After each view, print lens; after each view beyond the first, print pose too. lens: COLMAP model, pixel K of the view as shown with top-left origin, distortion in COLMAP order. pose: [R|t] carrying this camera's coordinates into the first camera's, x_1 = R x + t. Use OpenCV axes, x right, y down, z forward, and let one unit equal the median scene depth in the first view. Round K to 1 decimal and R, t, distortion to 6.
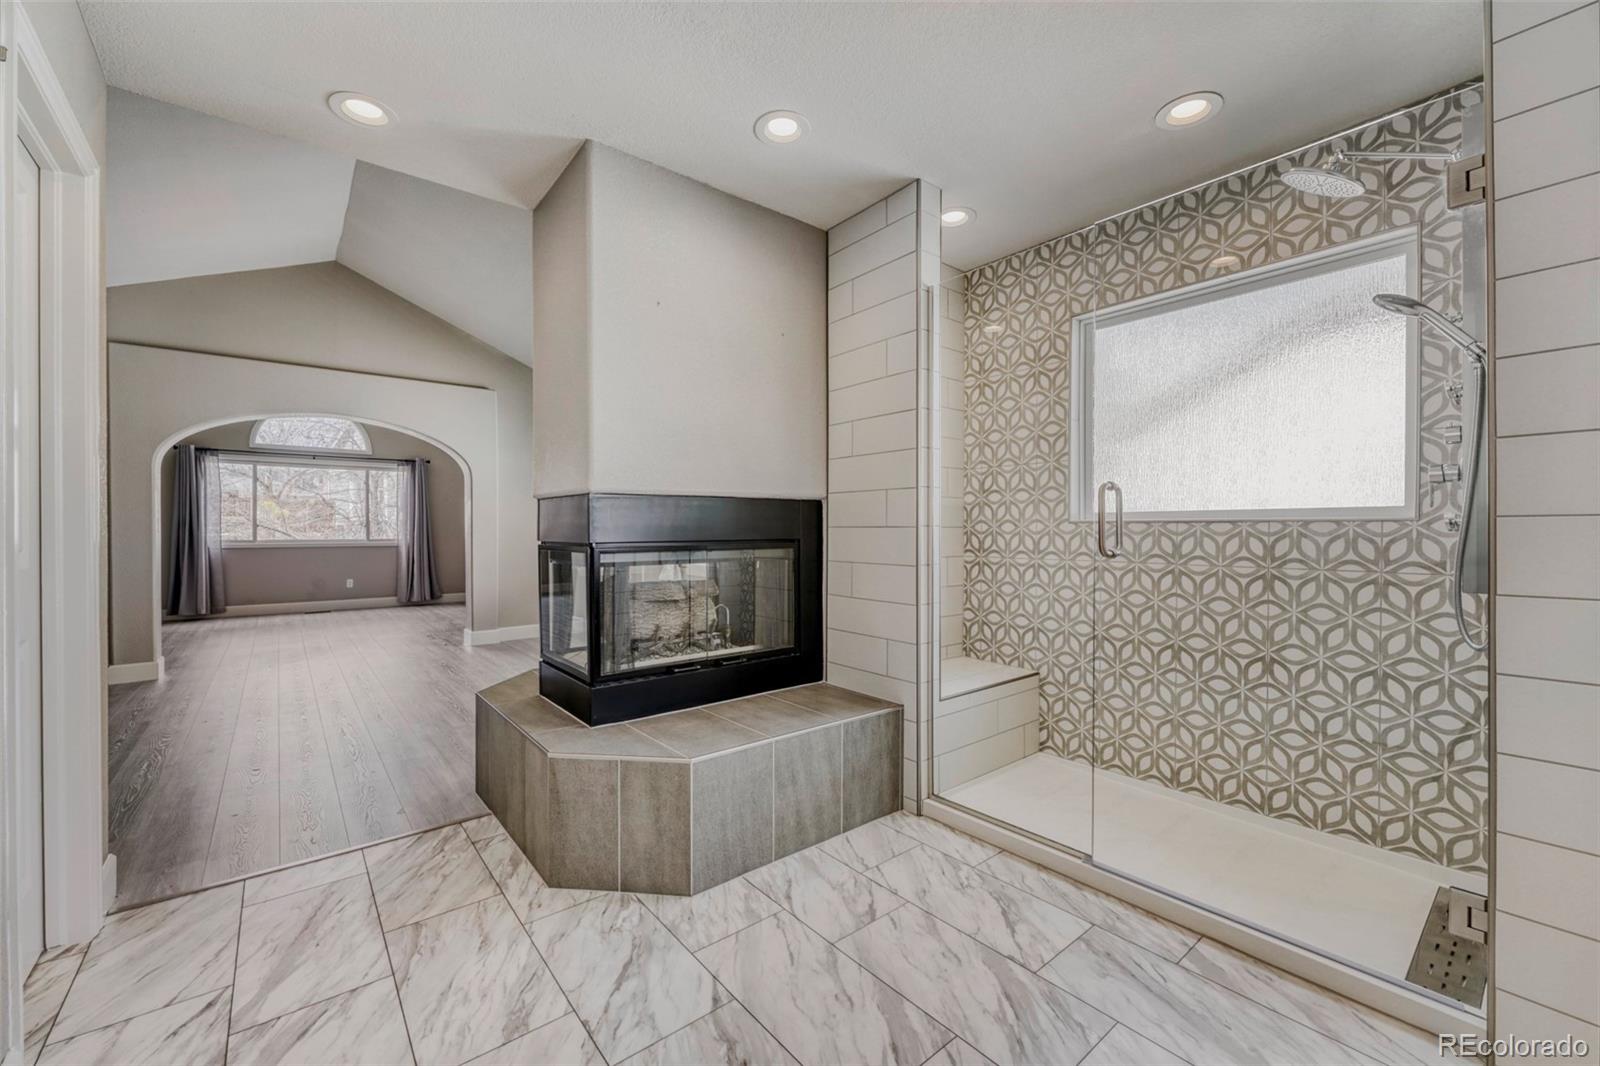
lens RADIAL K [[632.3, 0, 801.2], [0, 632.3, 527.4], [0, 0, 1]] dist [0.000653, 0.000076]
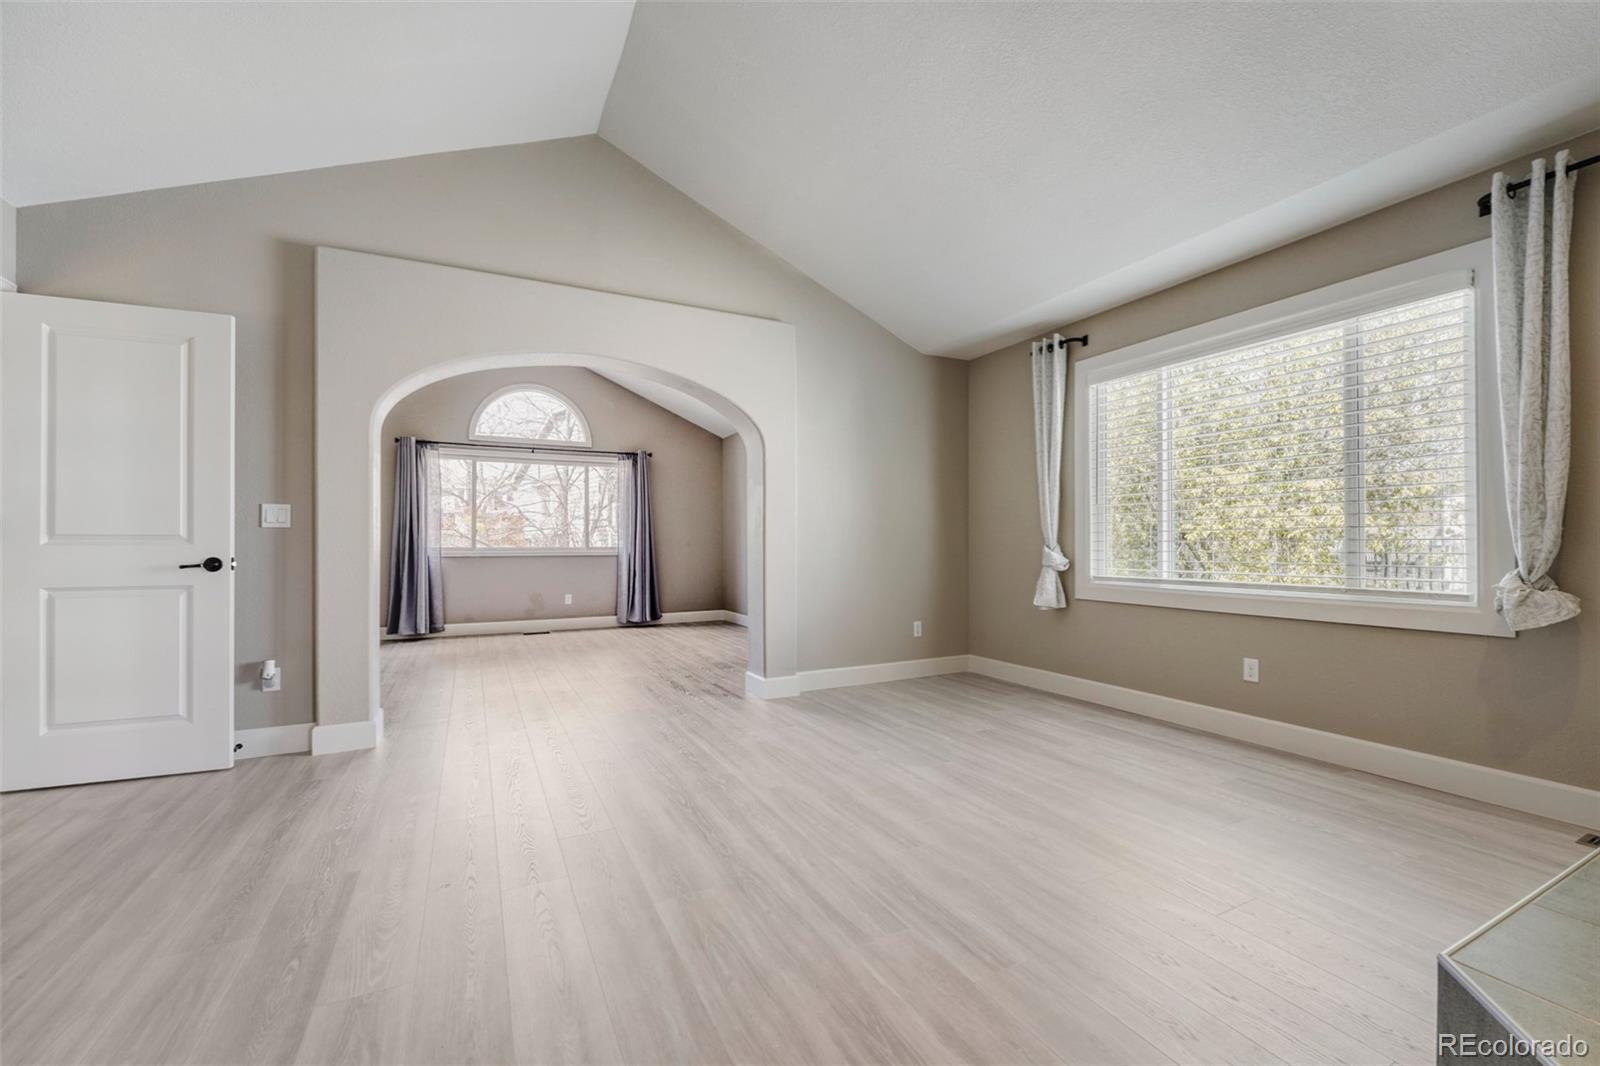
lens RADIAL K [[643.2, 0, 800.0], [0, 643.2, 533.0], [0, 0, 1]] dist [-0.000314, 0.000005]
pose [[0.976713, -0.005885, -0.214469, -0.254926], [0.002337, 0.999856, -0.016793, 0.016735], [0.214537, 0.015900, 0.976586, 0.254022]]
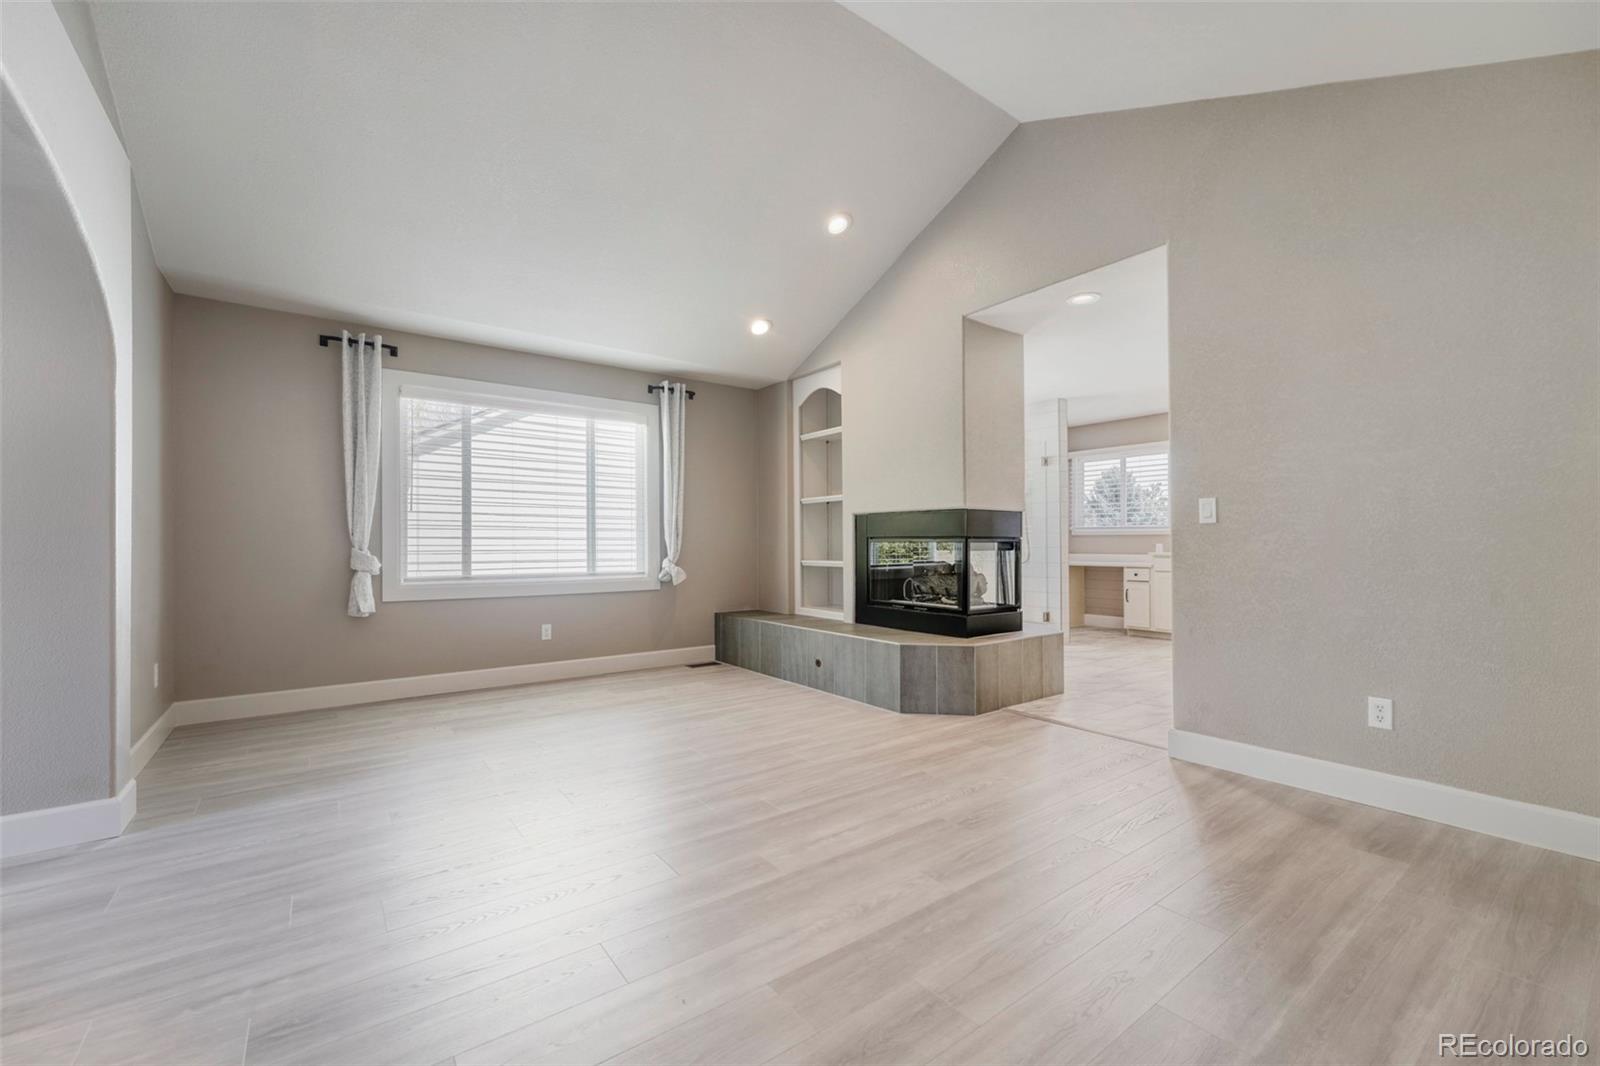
lens RADIAL K [[643.2, 0, 800.0], [0, 643.2, 533.0], [0, 0, 1]] dist [-0.000314, 0.000005]
pose [[0.051036, 0.018840, 0.998519, -0.655936], [0.001355, 0.999820, -0.018933, 0.015509], [-0.998696, 0.002319, 0.051001, 0.439800]]
